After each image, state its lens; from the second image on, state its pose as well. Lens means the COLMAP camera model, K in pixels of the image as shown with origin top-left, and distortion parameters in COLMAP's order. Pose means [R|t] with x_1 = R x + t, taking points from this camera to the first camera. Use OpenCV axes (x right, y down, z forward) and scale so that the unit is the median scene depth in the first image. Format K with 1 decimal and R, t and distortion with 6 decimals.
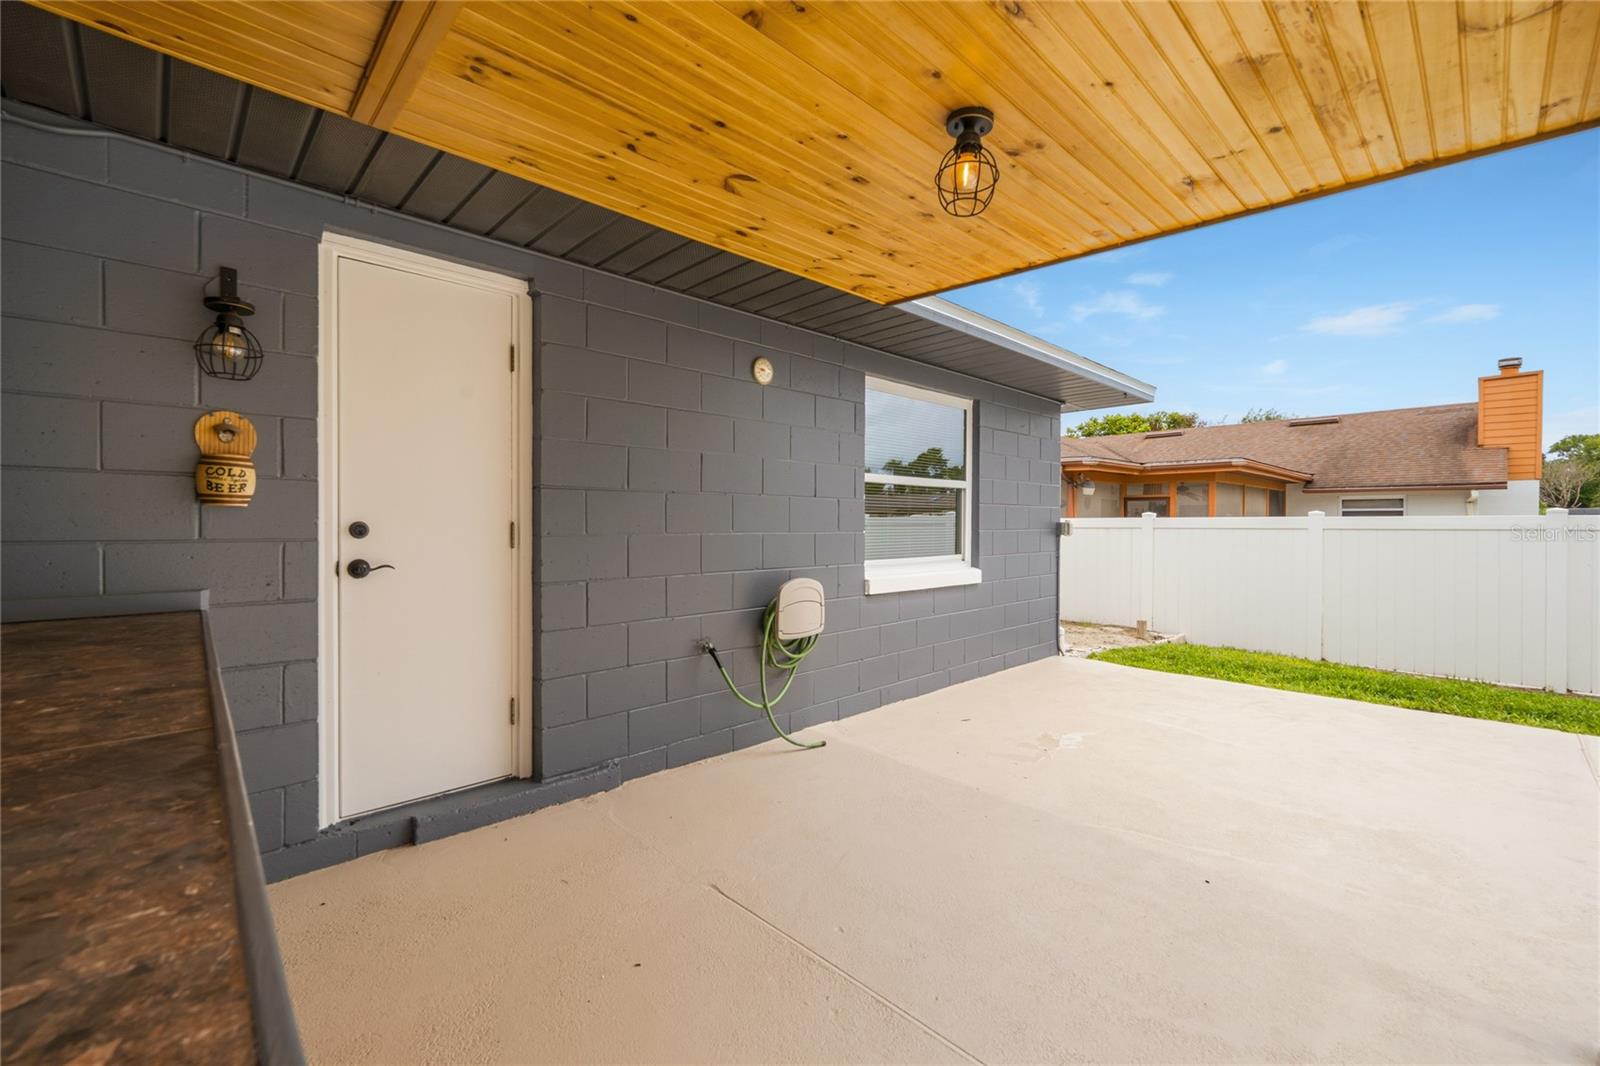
lens RADIAL K [[671.4, 0, 803.1], [0, 671.4, 525.6], [0, 0, 1]] dist [-0.000763, -0.000182]
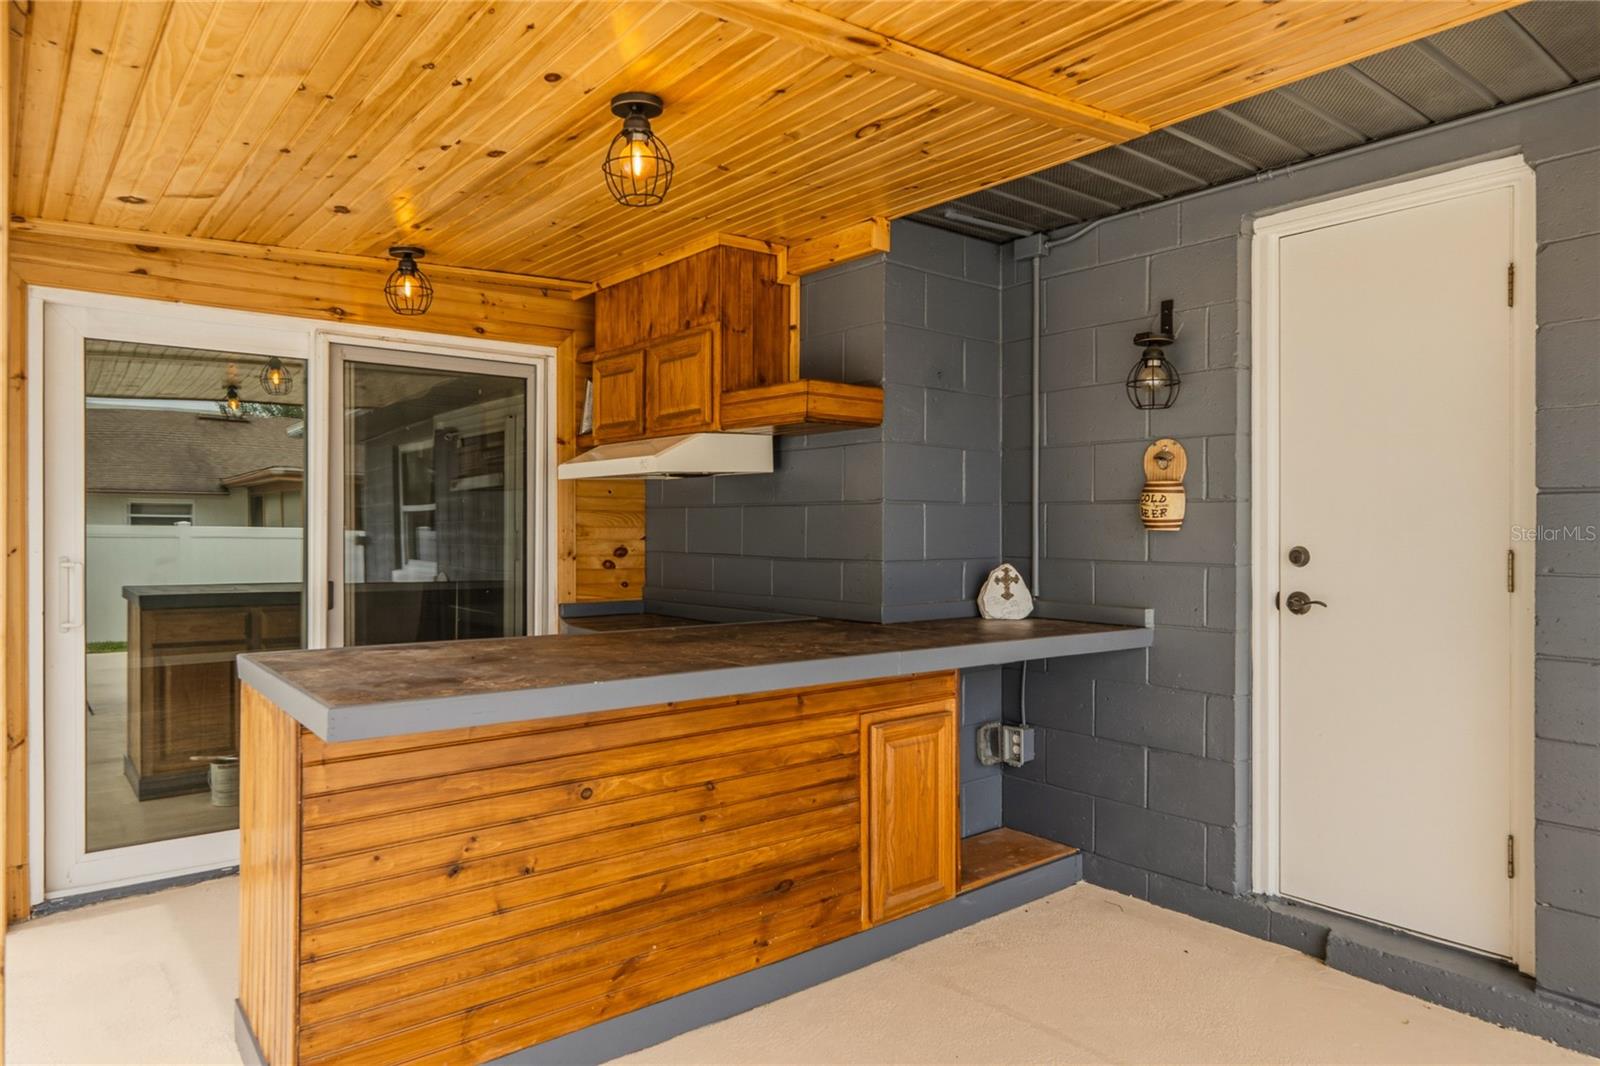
lens RADIAL K [[984.2, 0, 783.8], [0, 984.2, 534.4], [0, 0, 1]] dist [-0.004869, -0.001199]
pose [[-0.110132, 0.005257, -0.993903, 0.615566], [-0.006873, 0.999958, 0.006050, -0.023841], [0.993893, 0.007497, -0.110091, 0.497142]]
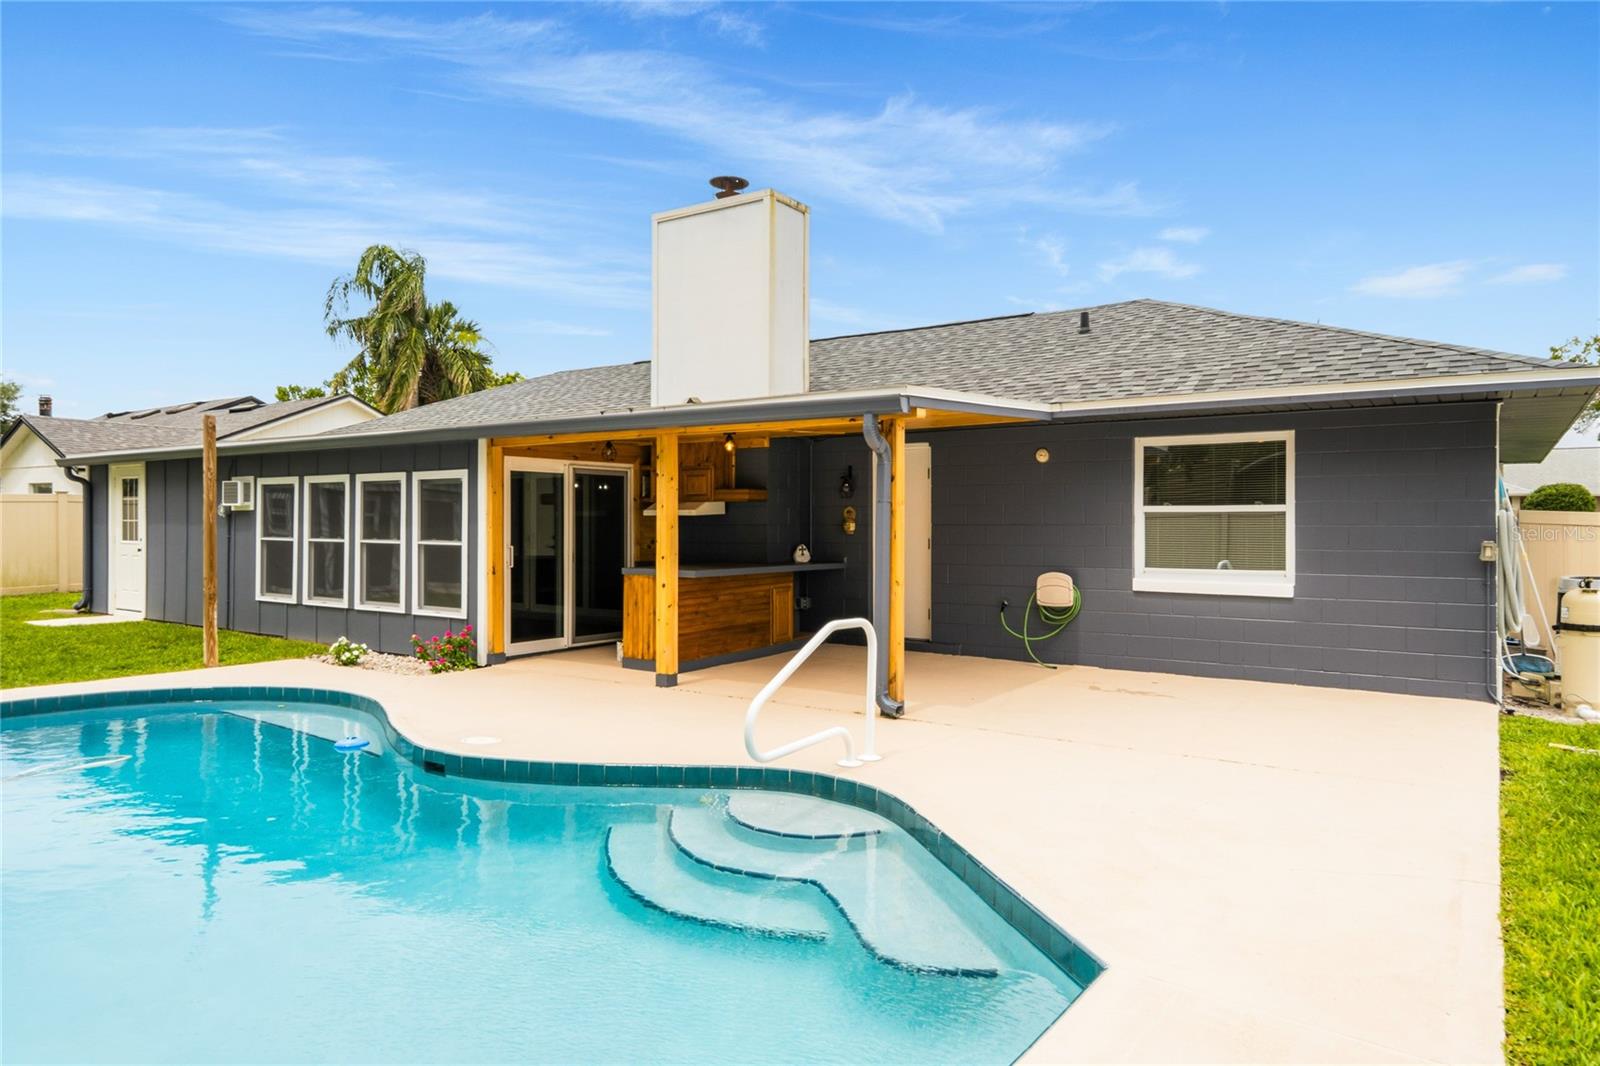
lens RADIAL K [[1006.3, 0, 800.3], [0, 1006.3, 512.9], [0, 0, 1]] dist [-0.004806, -0.000107]
pose [[0.194166, -0.009601, -0.980922, 3.658974], [-0.003364, 0.999940, -0.010453, -0.068891], [0.980963, 0.005329, 0.194122, -0.240844]]
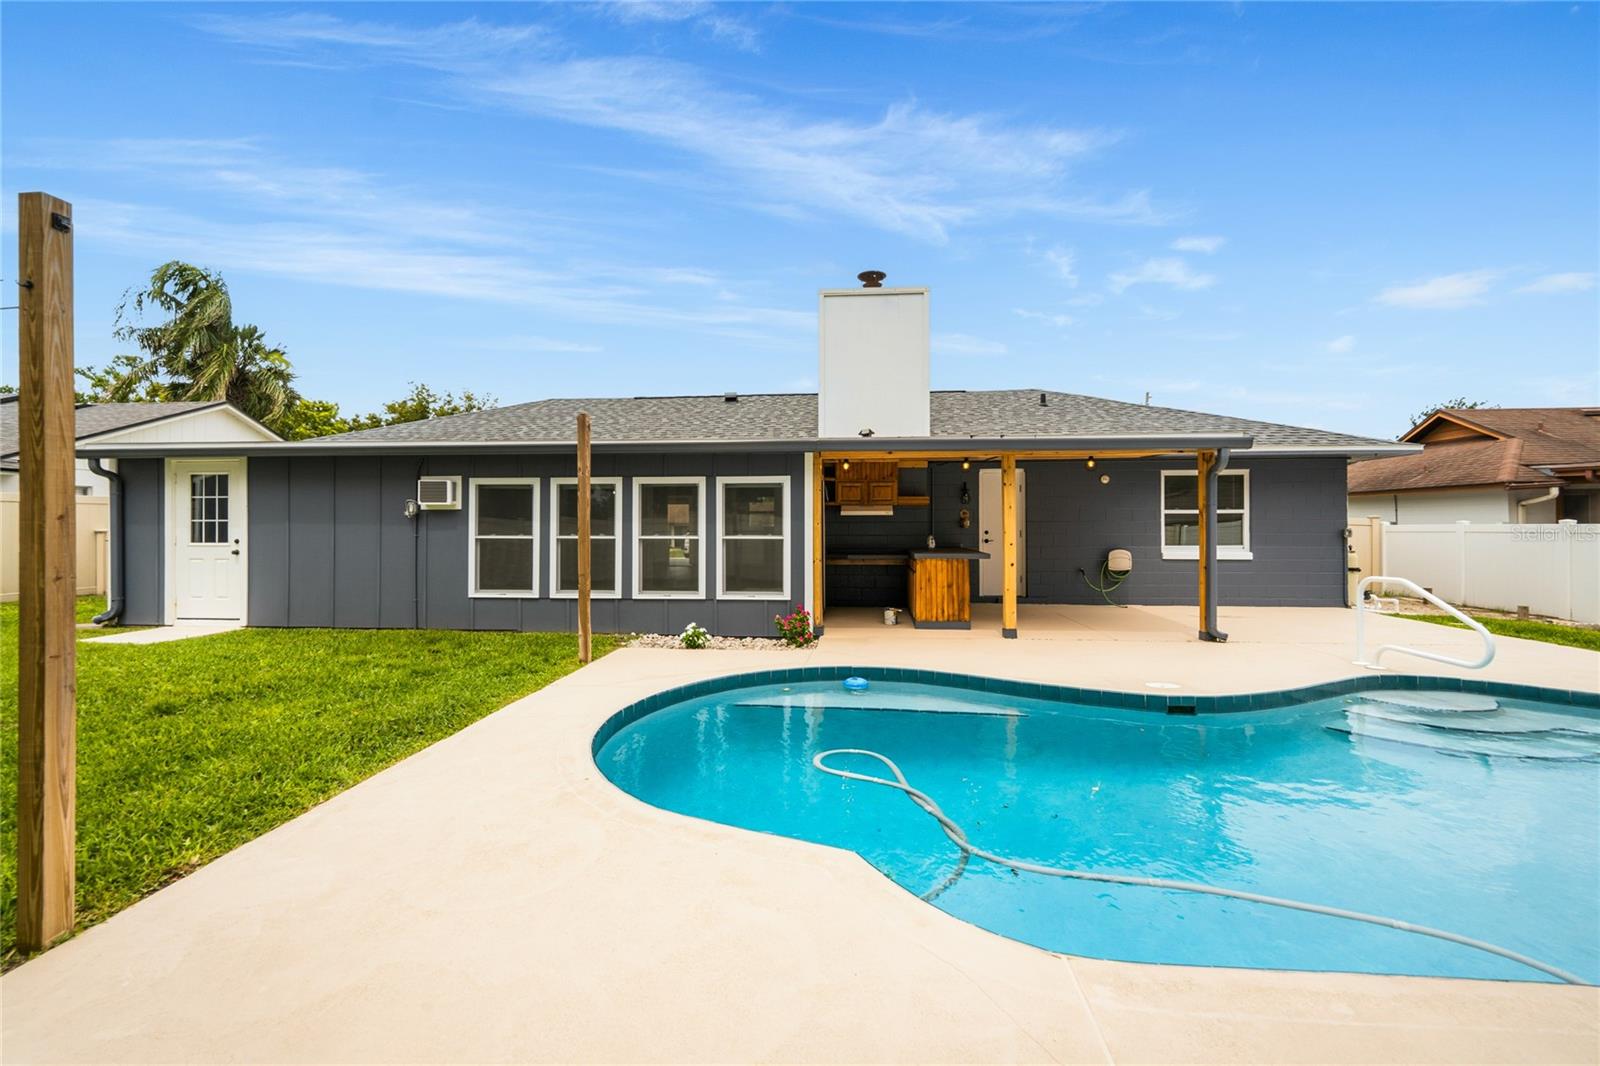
lens RADIAL K [[655.6, 0, 804.9], [0, 655.6, 520.3], [0, 0, 1]] dist [-0.000801, -0.000229]
pose [[0.650982, -0.008110, -0.759050, 1.882525], [0.001581, 0.999955, -0.009327, -0.036656], [0.759092, 0.004872, 0.650966, -2.789439]]
